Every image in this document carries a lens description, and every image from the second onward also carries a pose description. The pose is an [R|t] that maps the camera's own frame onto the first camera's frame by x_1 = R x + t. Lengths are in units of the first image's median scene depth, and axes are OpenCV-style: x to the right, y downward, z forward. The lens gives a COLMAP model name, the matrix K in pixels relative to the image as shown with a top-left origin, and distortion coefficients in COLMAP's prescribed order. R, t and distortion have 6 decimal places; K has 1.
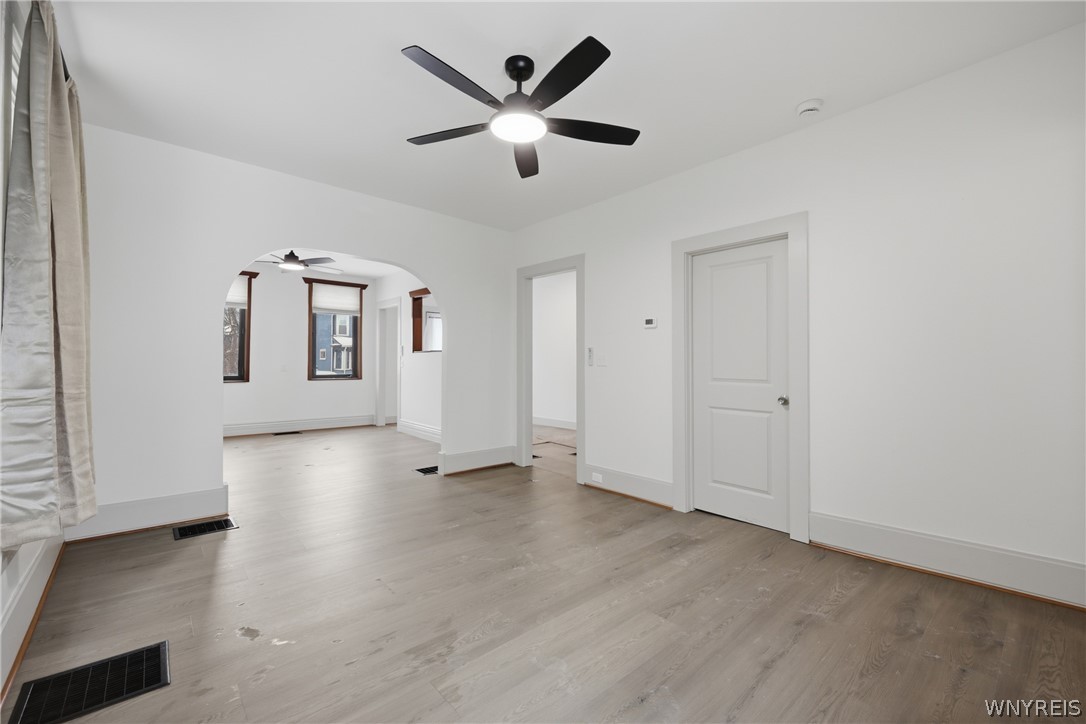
lens RADIAL K [[448.3, 0, 545.6], [0, 448.3, 353.3], [0, 0, 1]] dist [-0.000834, 0.000038]
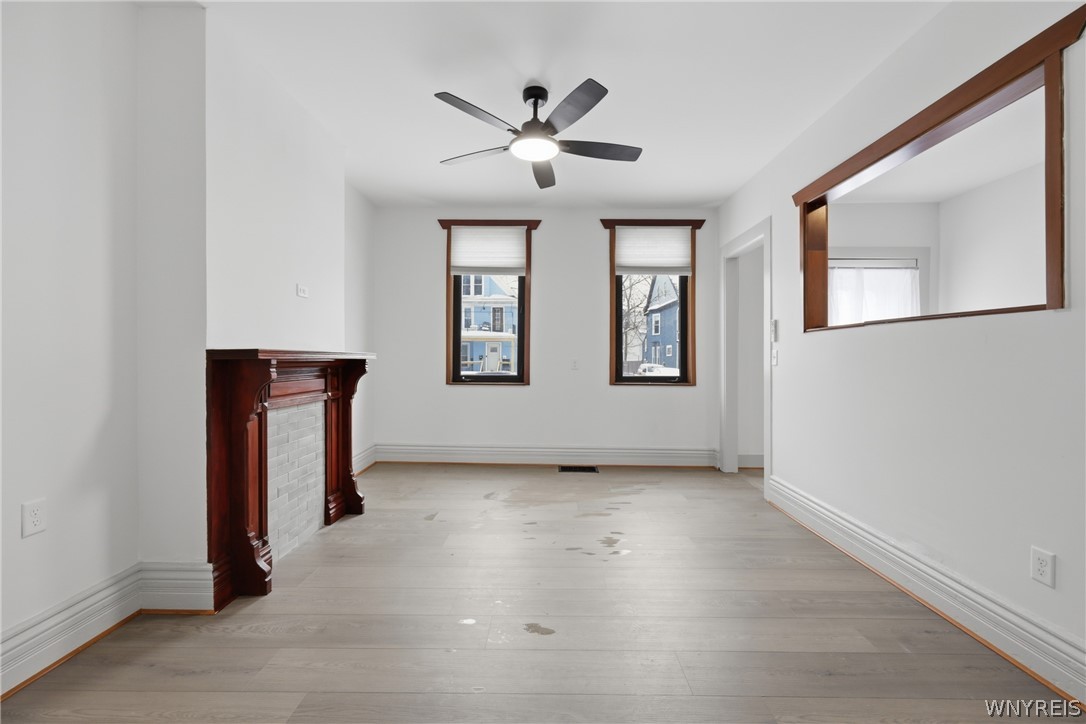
lens RADIAL K [[448.3, 0, 543.4], [0, 448.3, 356.4], [0, 0, 1]] dist [-0.000834, 0.000038]
pose [[0.734584, -0.001783, -0.678516, -0.167821], [0.010606, 0.999905, 0.008856, 0.013838], [0.678435, -0.013702, 0.734532, 0.457706]]
